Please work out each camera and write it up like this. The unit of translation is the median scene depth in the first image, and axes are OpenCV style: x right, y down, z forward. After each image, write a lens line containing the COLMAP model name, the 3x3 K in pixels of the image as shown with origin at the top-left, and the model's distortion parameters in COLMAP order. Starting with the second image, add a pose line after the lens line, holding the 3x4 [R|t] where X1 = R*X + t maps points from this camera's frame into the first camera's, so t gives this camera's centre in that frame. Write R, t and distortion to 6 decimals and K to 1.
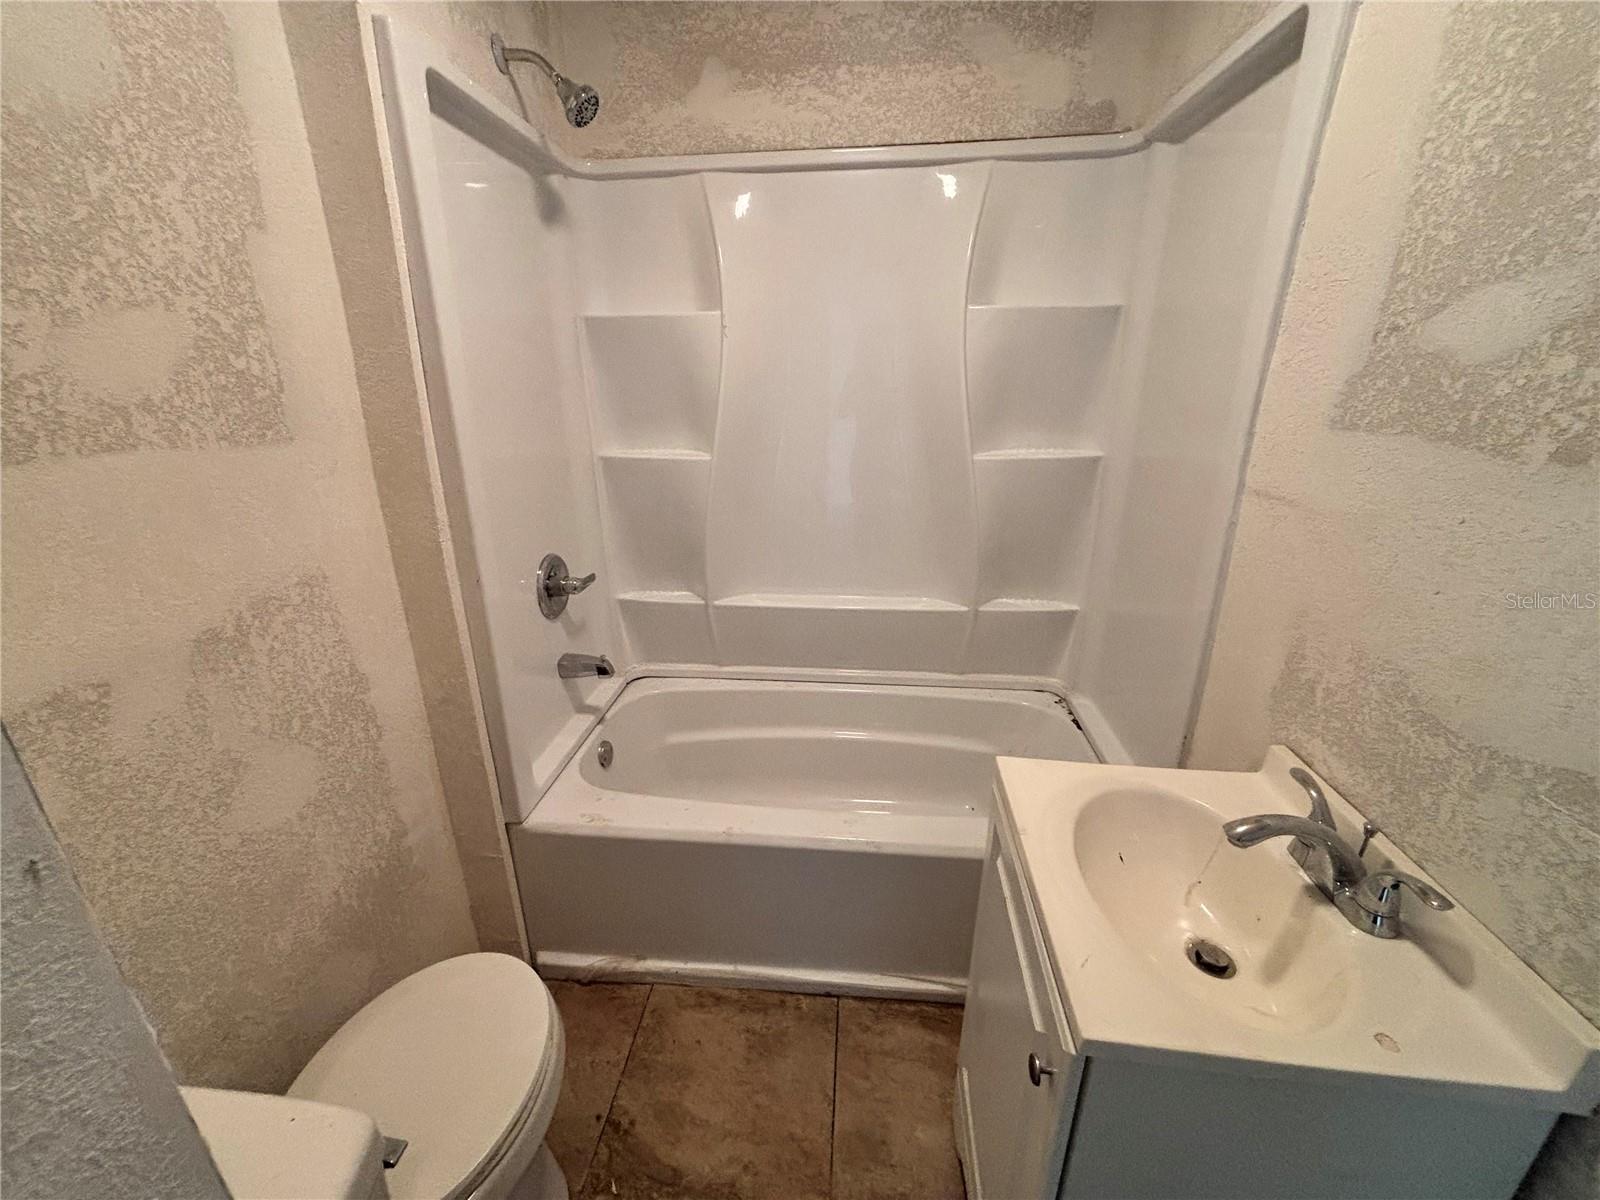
lens RADIAL K [[649.7, 0, 796.5], [0, 649.7, 597.1], [0, 0, 1]] dist [0.001710, -0.001263]
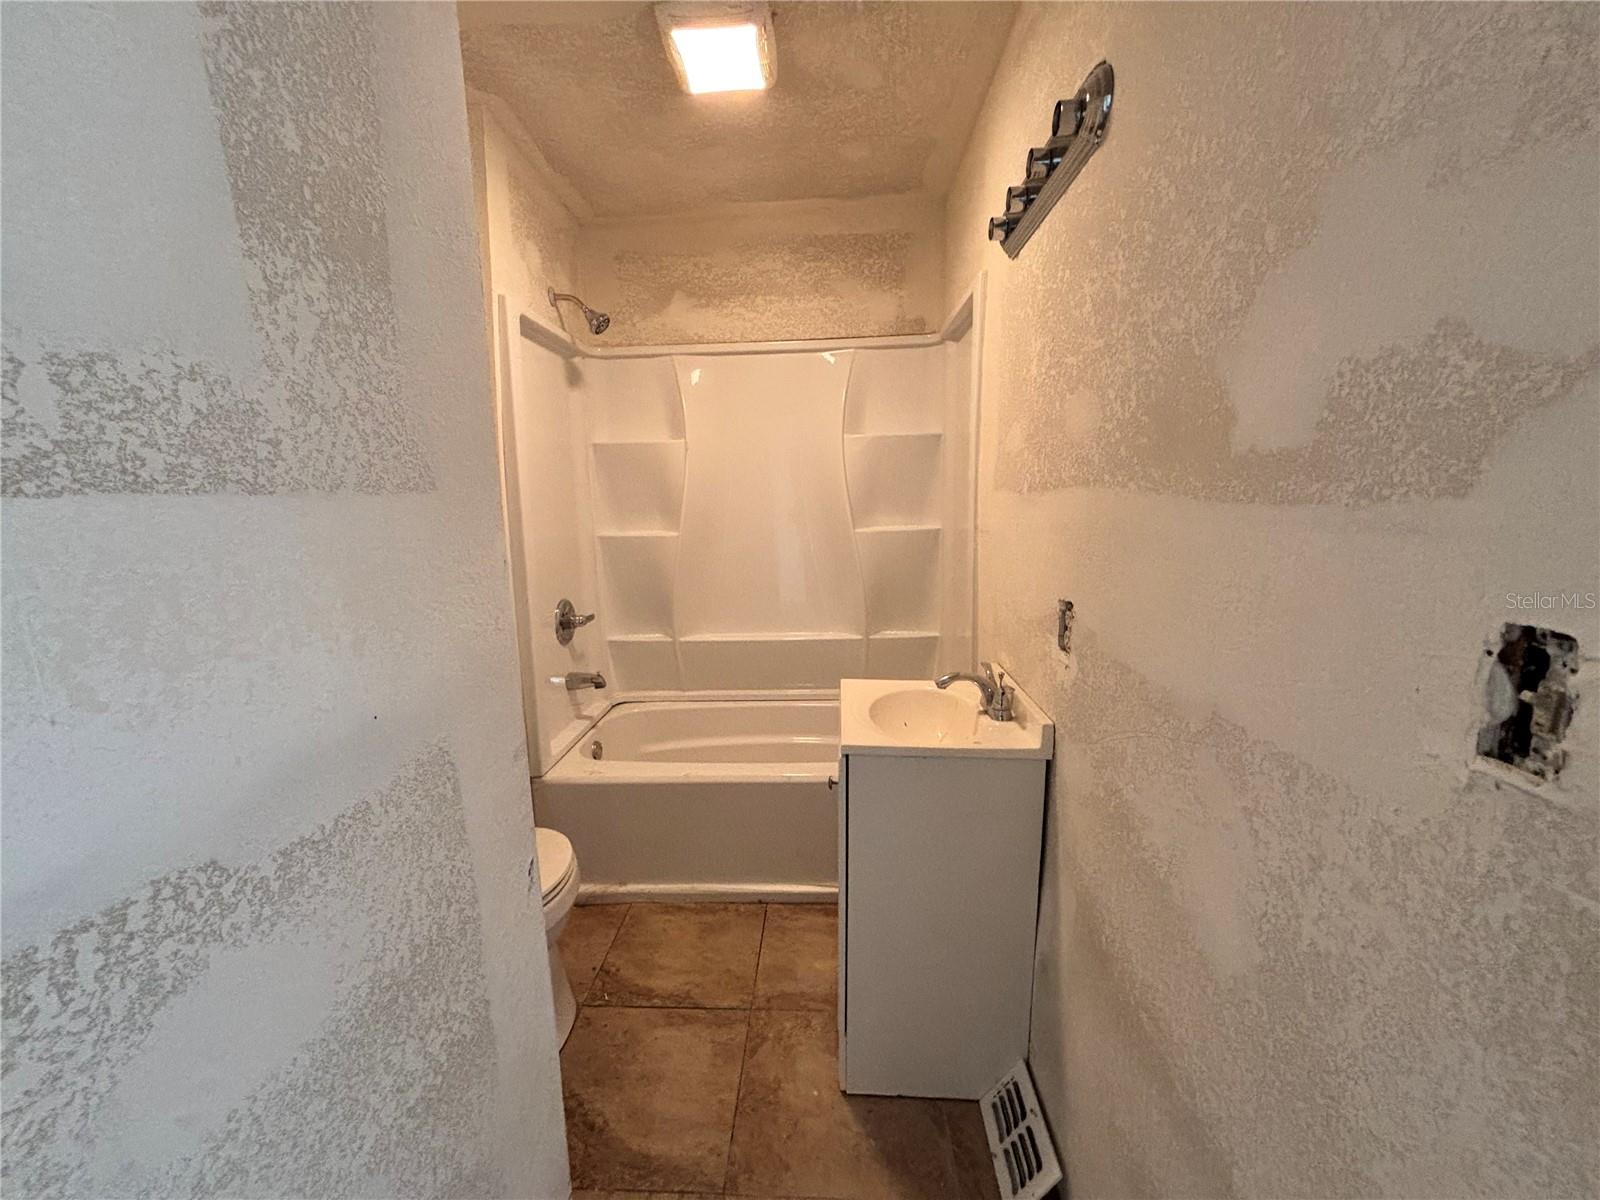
lens RADIAL K [[649.7, 0, 800.8], [0, 649.7, 602.6], [0, 0, 1]] dist [0.001710, -0.001263]
pose [[0.998662, -0.020244, 0.047586, 0.080893], [0.028236, 0.984379, -0.173786, 0.222302], [-0.043324, 0.174897, 0.983633, -0.467081]]
